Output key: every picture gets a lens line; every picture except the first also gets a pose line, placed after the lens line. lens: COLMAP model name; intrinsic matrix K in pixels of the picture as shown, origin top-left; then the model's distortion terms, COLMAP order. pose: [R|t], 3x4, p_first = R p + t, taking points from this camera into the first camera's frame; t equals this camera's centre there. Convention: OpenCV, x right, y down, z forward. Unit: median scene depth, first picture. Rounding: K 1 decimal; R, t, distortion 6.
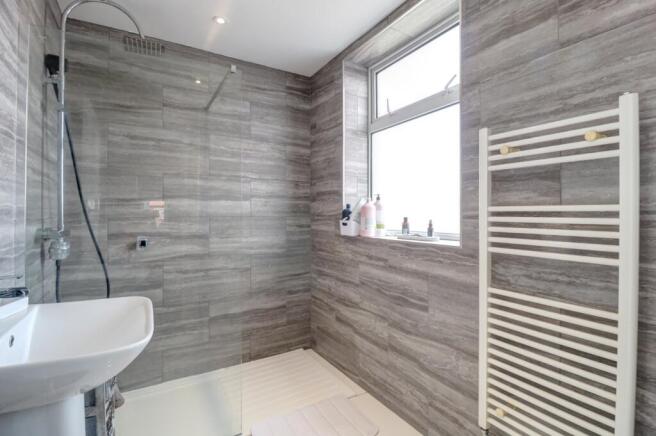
lens RADIAL K [[306.3, 0, 333.4], [0, 306.3, 216.1], [0, 0, 1]] dist [-0.009019, -0.004169]
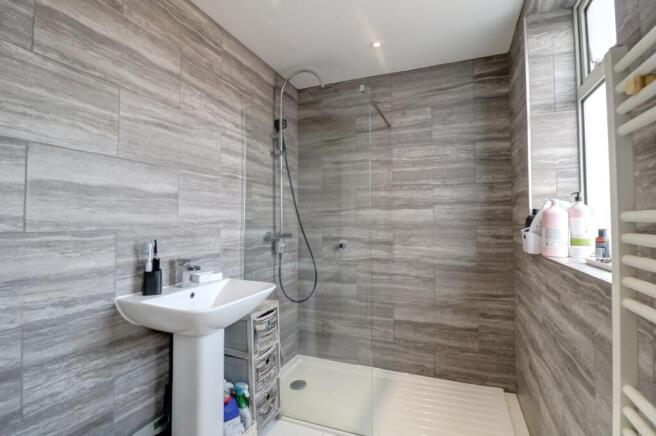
lens RADIAL K [[306.3, 0, 351.3], [0, 306.3, 214.0], [0, 0, 1]] dist [-0.009019, -0.004169]
pose [[0.620556, -0.018457, -0.783945, 0.328210], [-0.001870, 0.999685, -0.025016, -0.008027], [0.784160, 0.016990, 0.620326, 0.207442]]
